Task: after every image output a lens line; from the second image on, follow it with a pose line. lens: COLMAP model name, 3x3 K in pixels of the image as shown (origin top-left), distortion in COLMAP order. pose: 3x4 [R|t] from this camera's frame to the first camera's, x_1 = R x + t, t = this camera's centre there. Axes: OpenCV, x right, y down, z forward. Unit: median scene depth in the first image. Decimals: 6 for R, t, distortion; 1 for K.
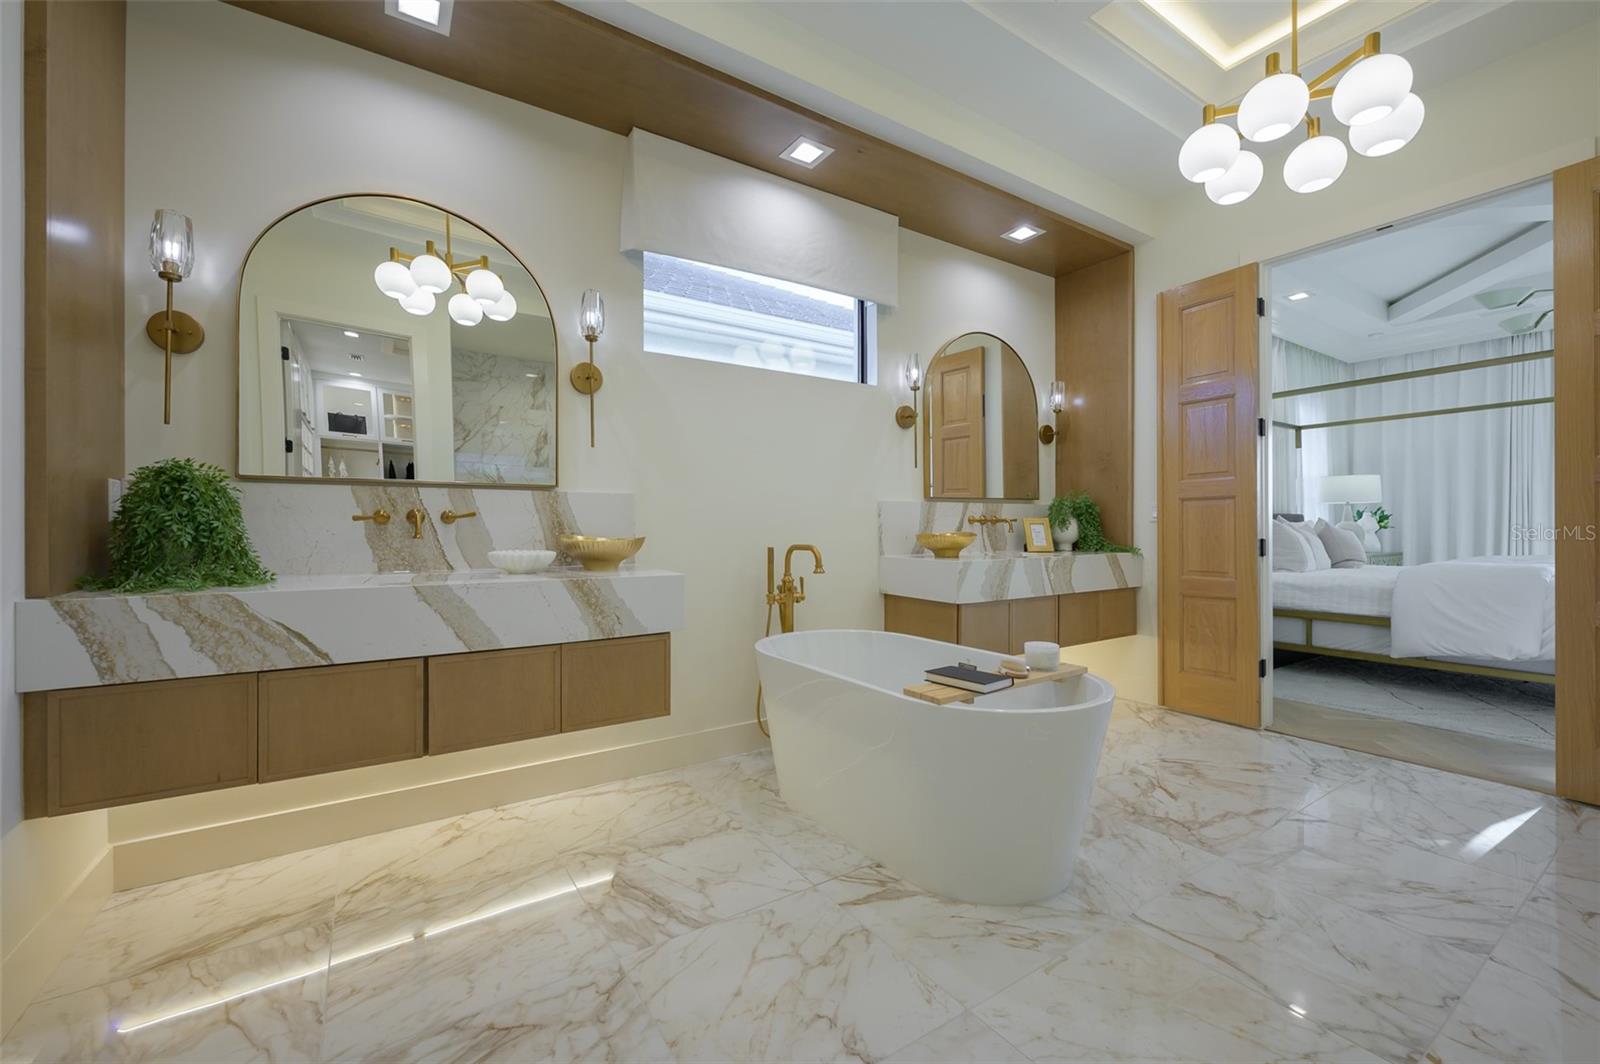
lens RADIAL K [[639.5, 0, 793.0], [0, 639.5, 533.2], [0, 0, 1]] dist [0.000022, 0.000575]
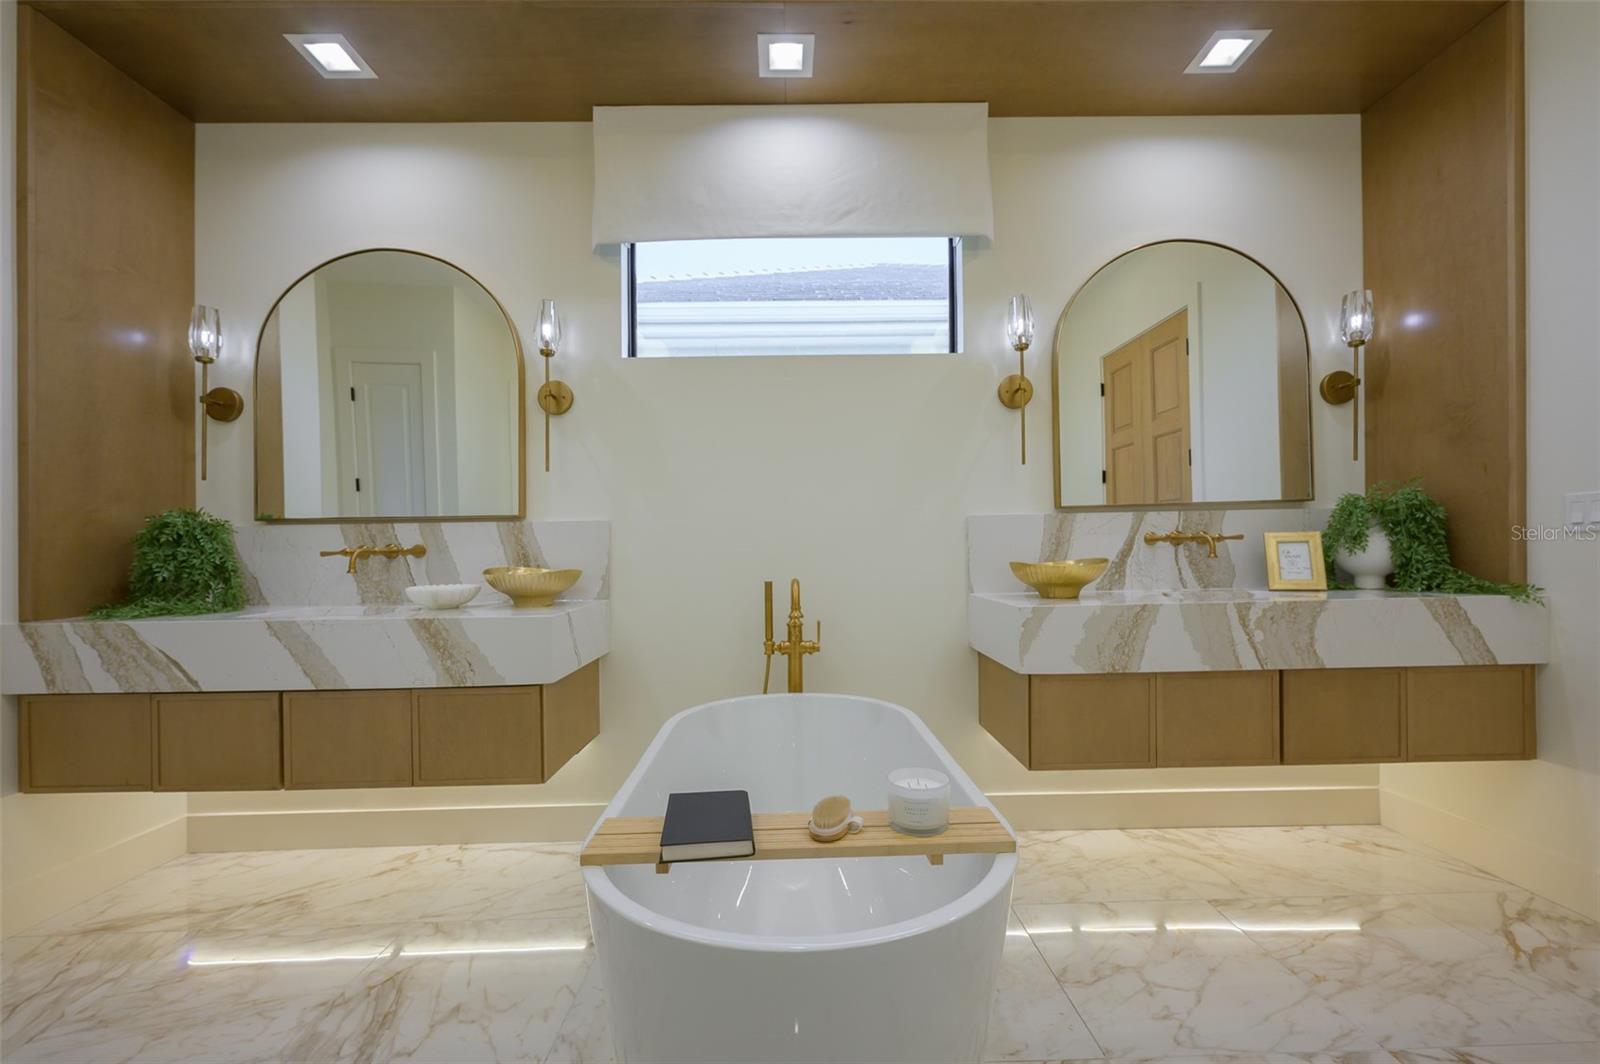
lens RADIAL K [[639.5, 0, 804.7], [0, 639.5, 557.9], [0, 0, 1]] dist [0.000022, 0.000575]
pose [[0.849743, -0.010963, -0.527084, 0.525125], [0.010240, 0.999938, -0.004290, -0.003675], [0.527098, -0.001752, 0.849802, 0.456358]]
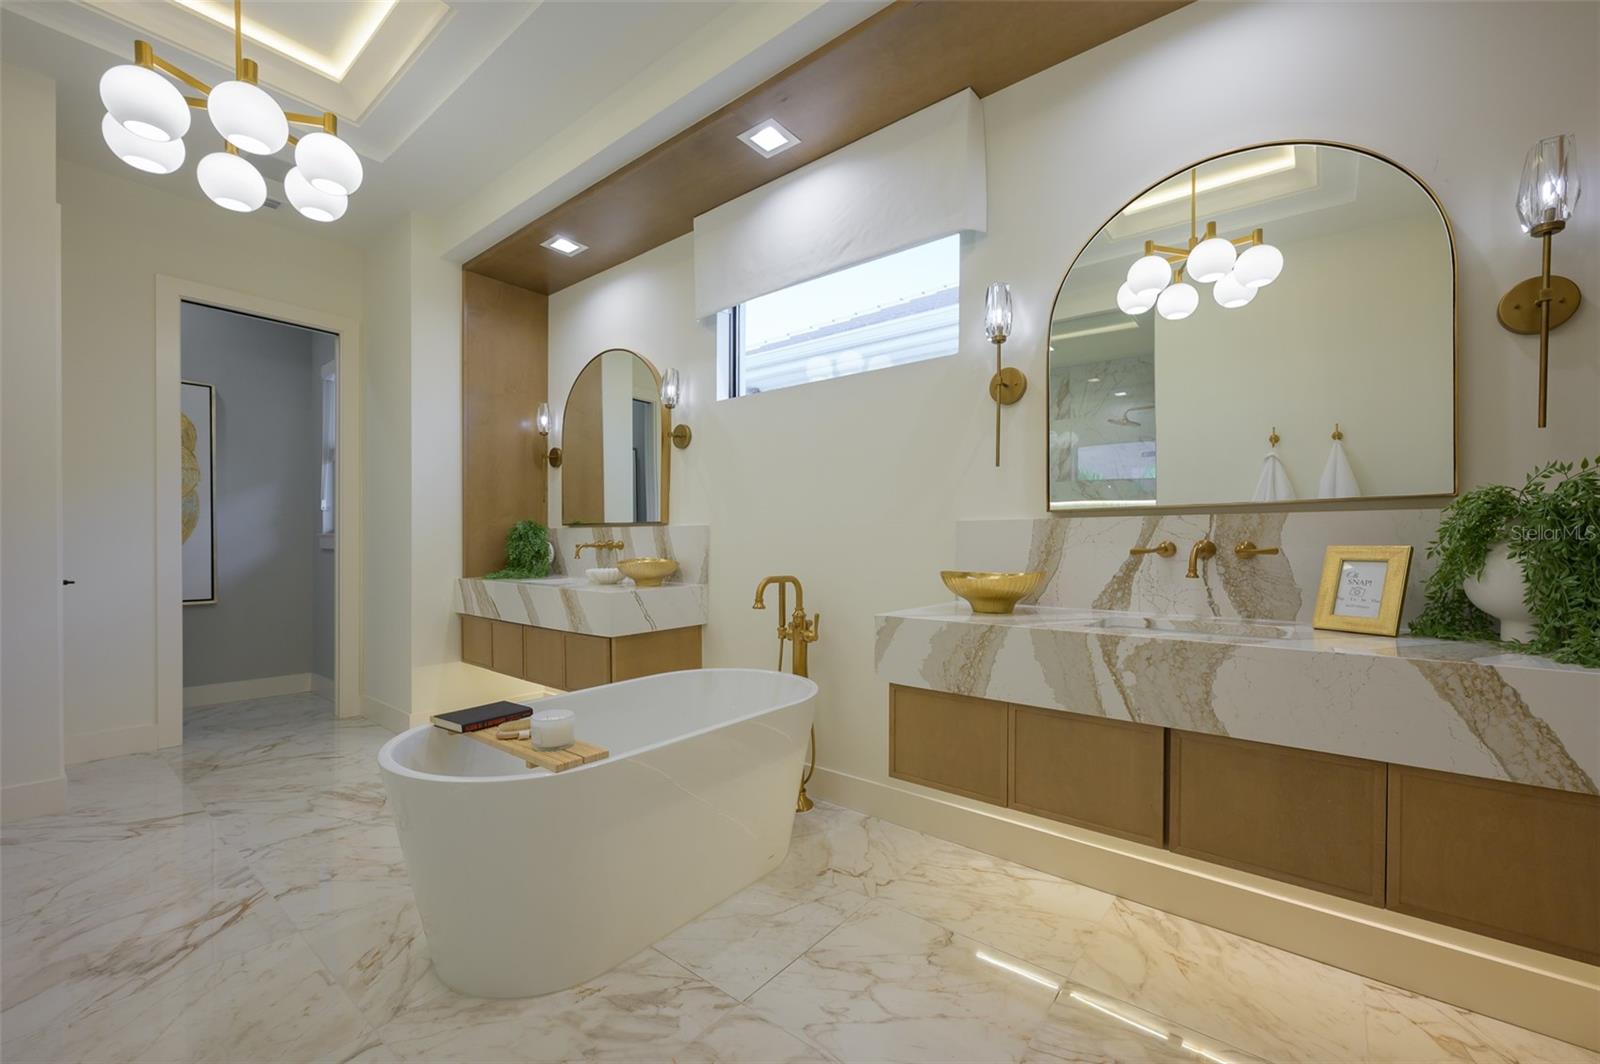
lens RADIAL K [[639.5, 0, 803.3], [0, 639.5, 554.5], [0, 0, 1]] dist [0.000022, 0.000575]
pose [[0.318911, 0.018912, -0.947596, 1.088191], [-0.013598, 0.999789, 0.015377, -0.033313], [0.947687, 0.007982, 0.319101, 0.927037]]
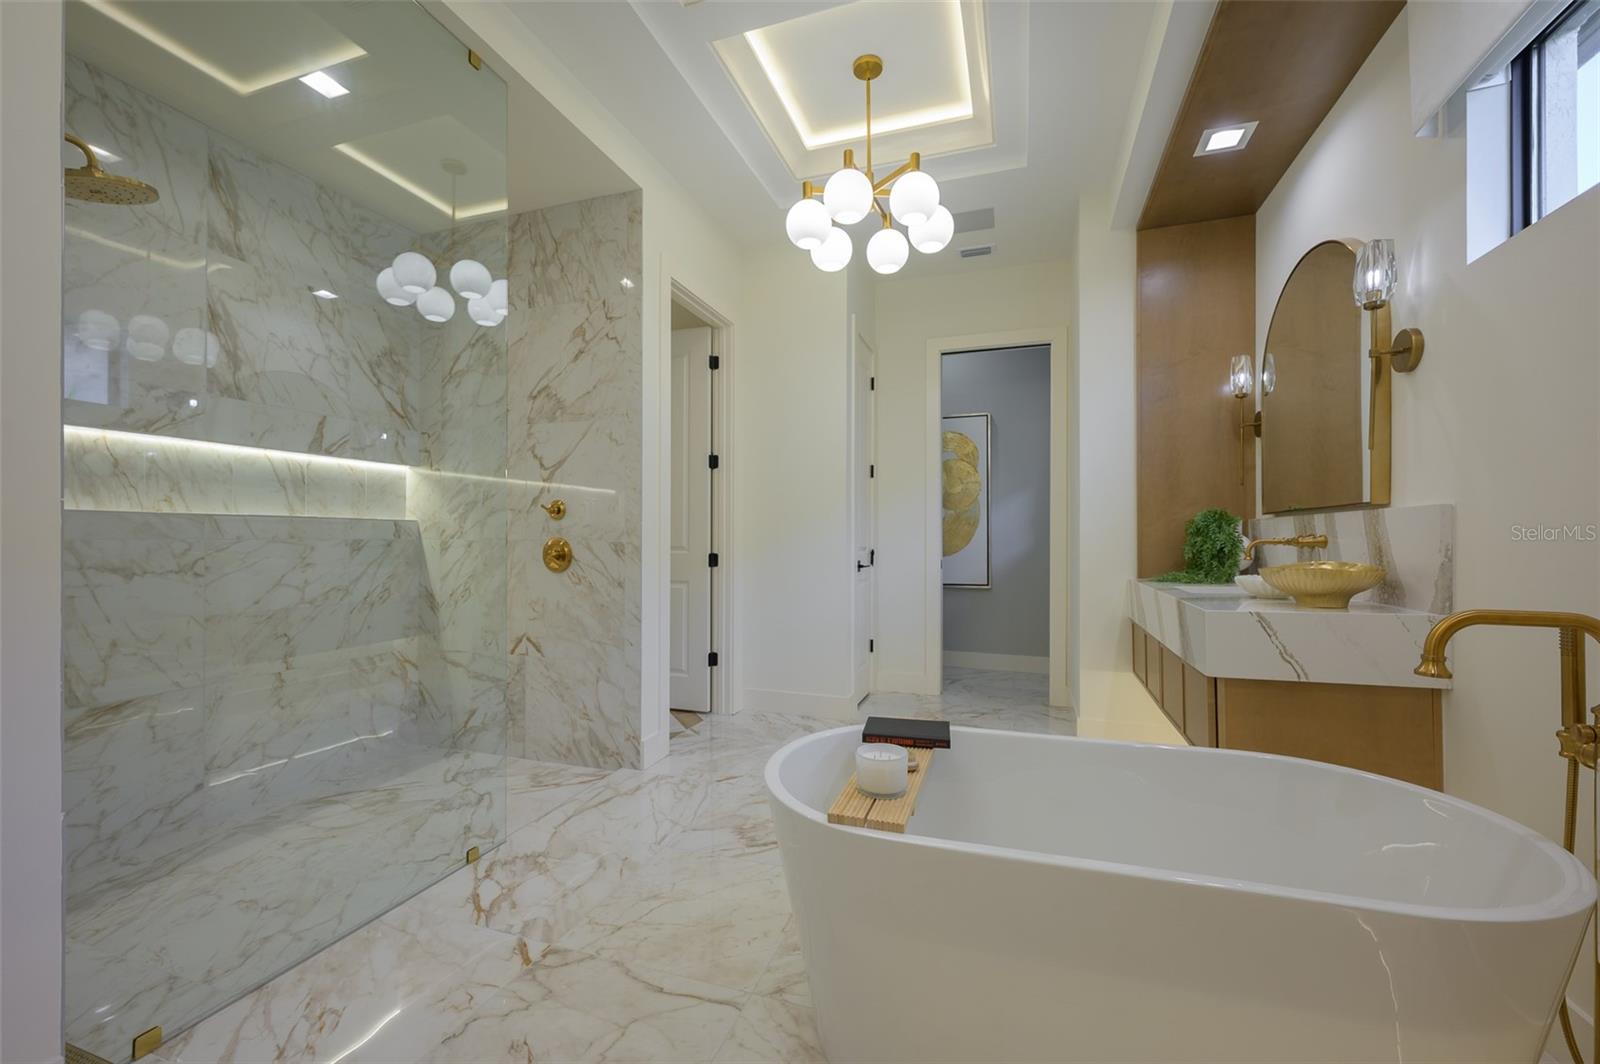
lens RADIAL K [[639.5, 0, 803.6], [0, 639.5, 534.9], [0, 0, 1]] dist [0.000022, 0.000575]
pose [[-0.780312, -0.003588, -0.625380, 0.749060], [-0.006895, 0.999972, 0.002866, -0.034062], [0.625352, 0.006548, -0.780315, 1.281907]]
